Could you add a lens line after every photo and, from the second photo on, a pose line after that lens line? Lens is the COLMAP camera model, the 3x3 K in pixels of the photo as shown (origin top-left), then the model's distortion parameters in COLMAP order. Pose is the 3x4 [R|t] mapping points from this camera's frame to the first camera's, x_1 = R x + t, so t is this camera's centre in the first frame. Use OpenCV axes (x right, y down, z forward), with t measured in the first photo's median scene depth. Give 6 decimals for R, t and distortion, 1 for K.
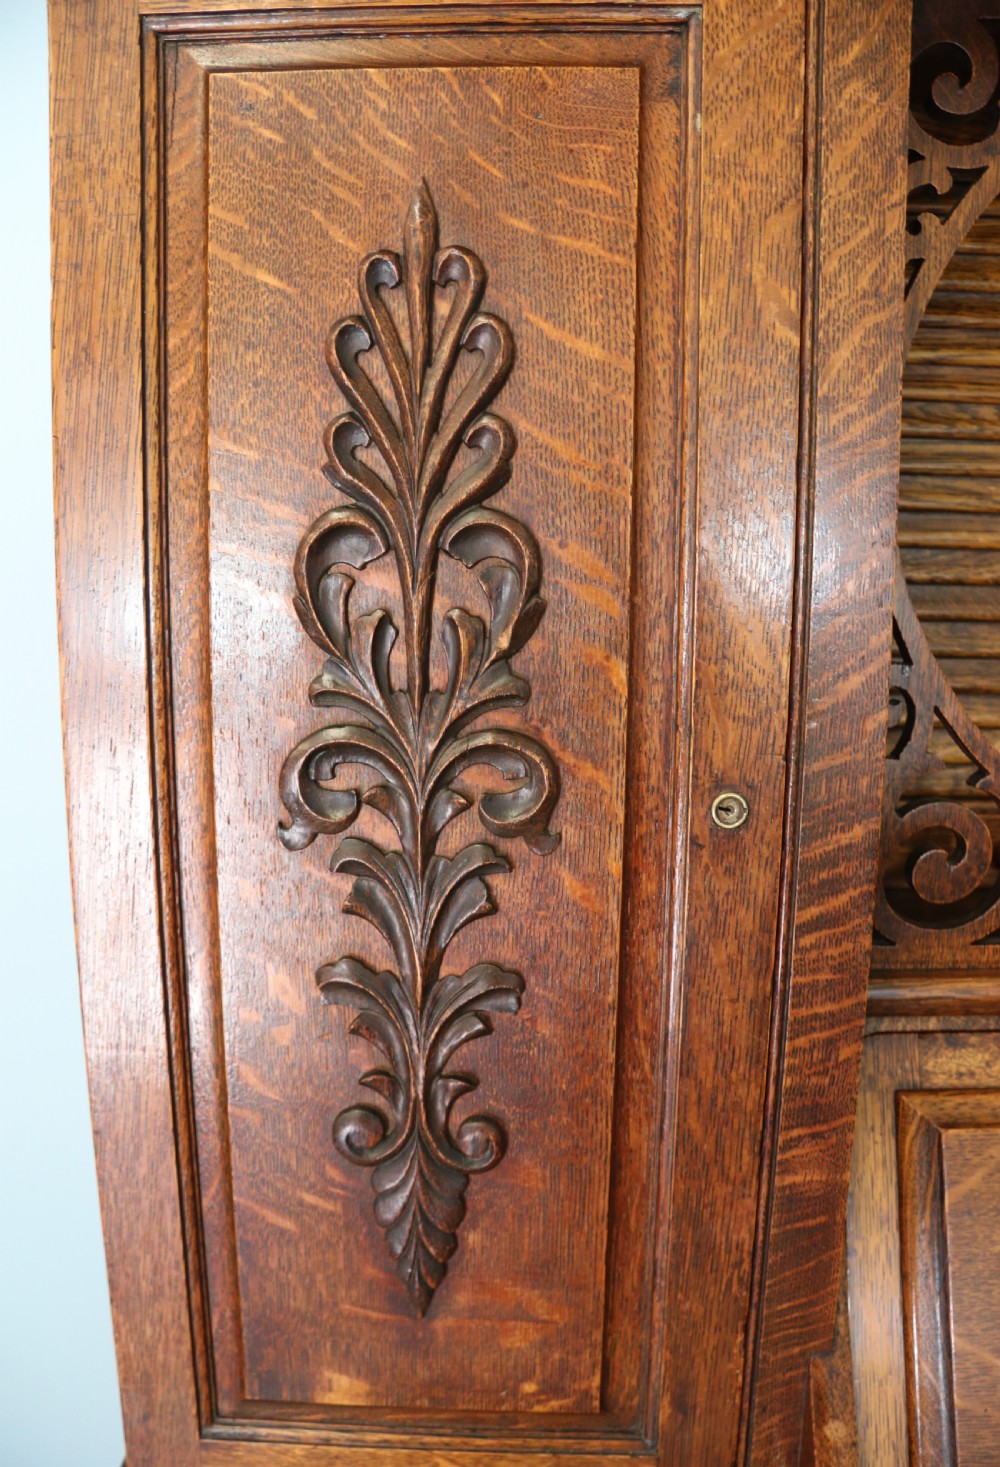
lens RADIAL K [[1102.6, 0, 497.7], [0, 1102.6, 742.9], [0, 0, 1]] dist [-0.185016, 0.098428]
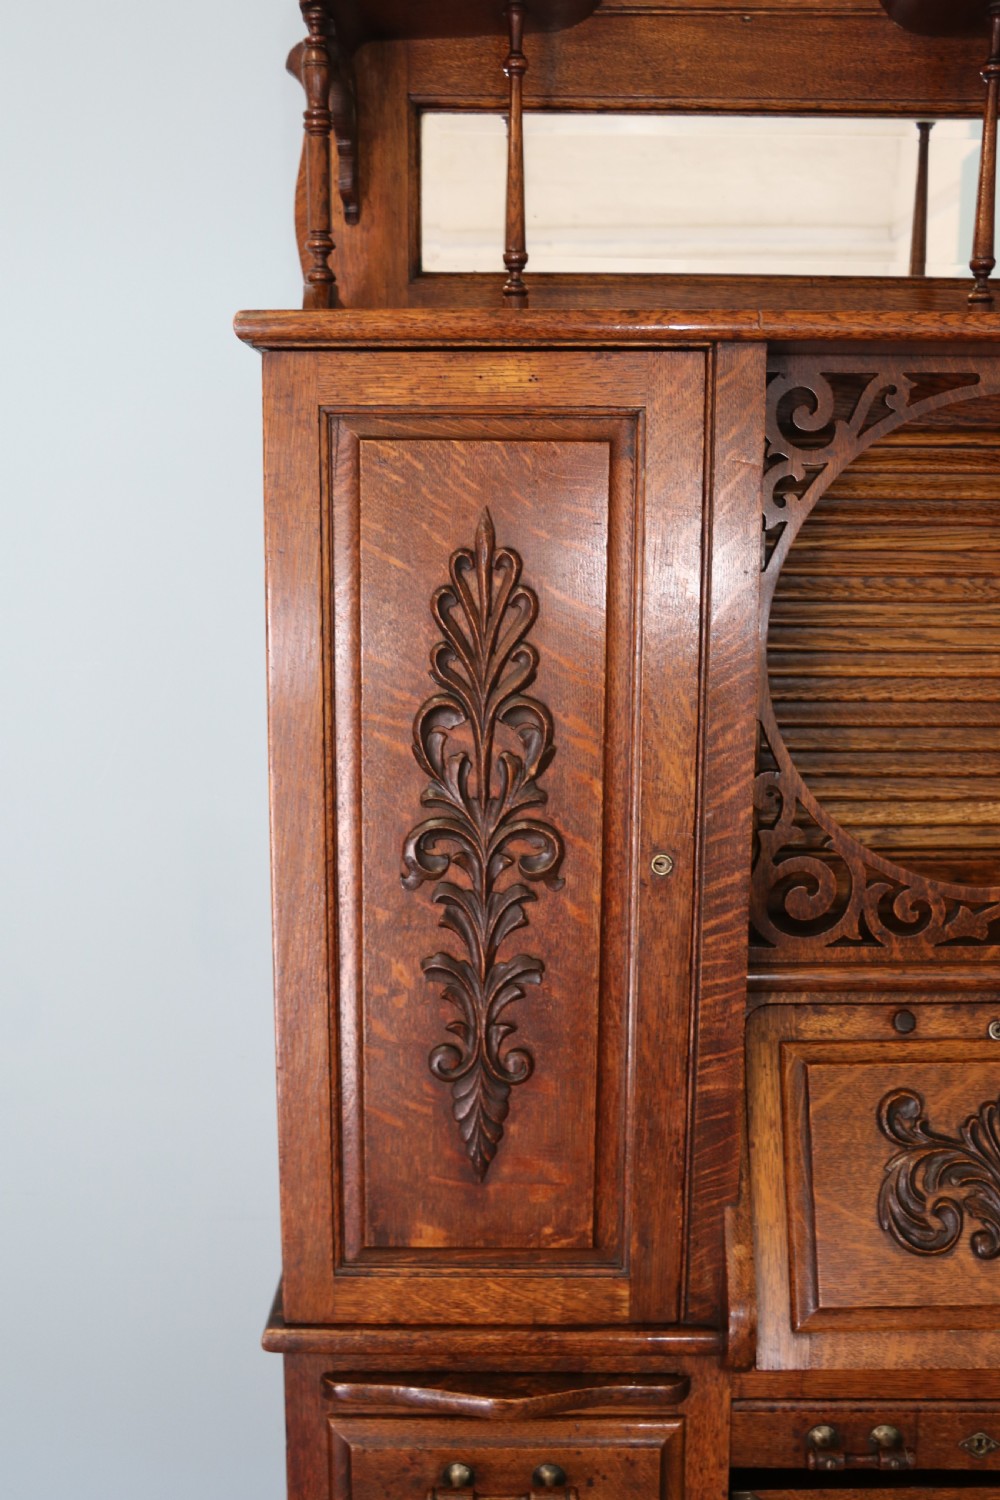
lens RADIAL K [[1446.9, 0, 486.1], [0, 1446.9, 749.8], [0, 0, 1]] dist [-0.129680, 0.195241]
pose [[0.999572, -0.008469, 0.028016, -0.125188], [0.008403, 0.999962, 0.002465, -0.123498], [-0.028036, -0.002229, 0.999604, -1.235399]]
